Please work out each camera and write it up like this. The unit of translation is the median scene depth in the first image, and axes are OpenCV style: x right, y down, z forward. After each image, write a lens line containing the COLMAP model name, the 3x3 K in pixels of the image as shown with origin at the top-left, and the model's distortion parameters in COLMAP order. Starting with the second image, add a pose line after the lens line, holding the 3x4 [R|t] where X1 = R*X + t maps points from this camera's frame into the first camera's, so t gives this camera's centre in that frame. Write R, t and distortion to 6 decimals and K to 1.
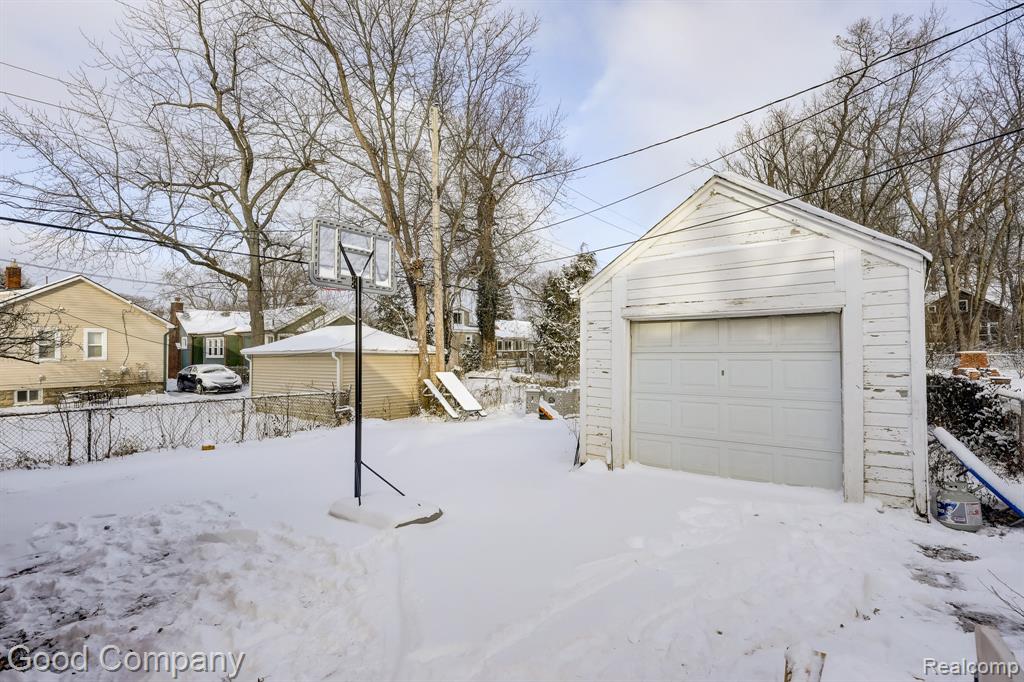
lens RADIAL K [[506.8, 0, 513.9], [0, 506.8, 343.0], [0, 0, 1]] dist [-0.013547, -0.000149]
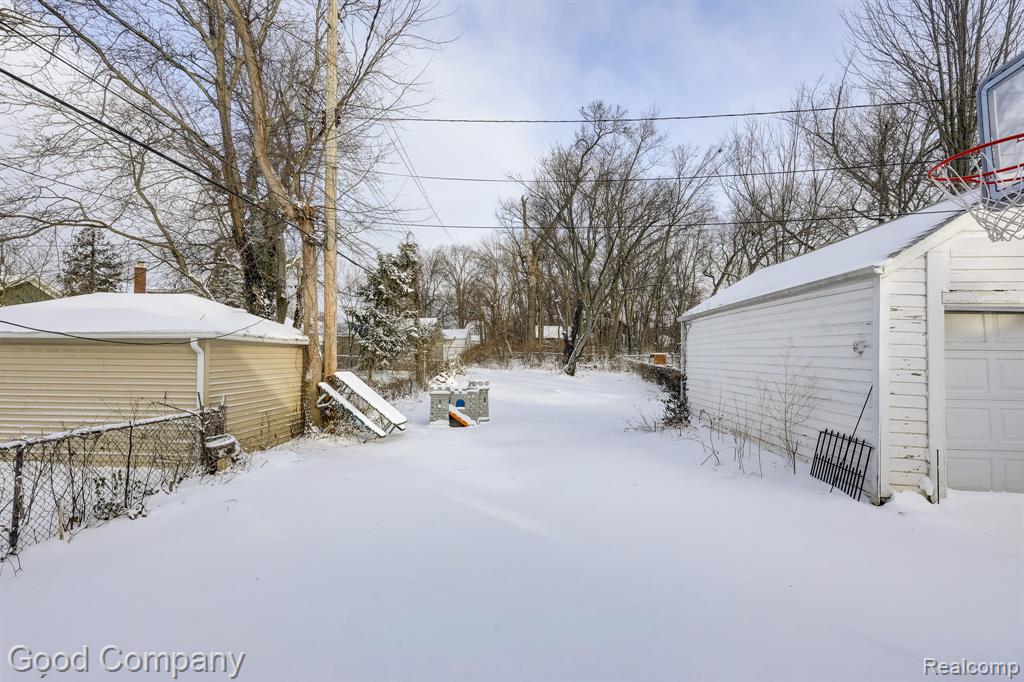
lens RADIAL K [[448.6, 0, 508.5], [0, 448.6, 334.1], [0, 0, 1]] dist [0.000184, 0.000327]
pose [[0.816557, 0.038582, 0.575973, -0.313666], [-0.029236, 0.999248, -0.025488, 0.014244], [-0.576523, 0.003973, 0.817071, 0.352124]]
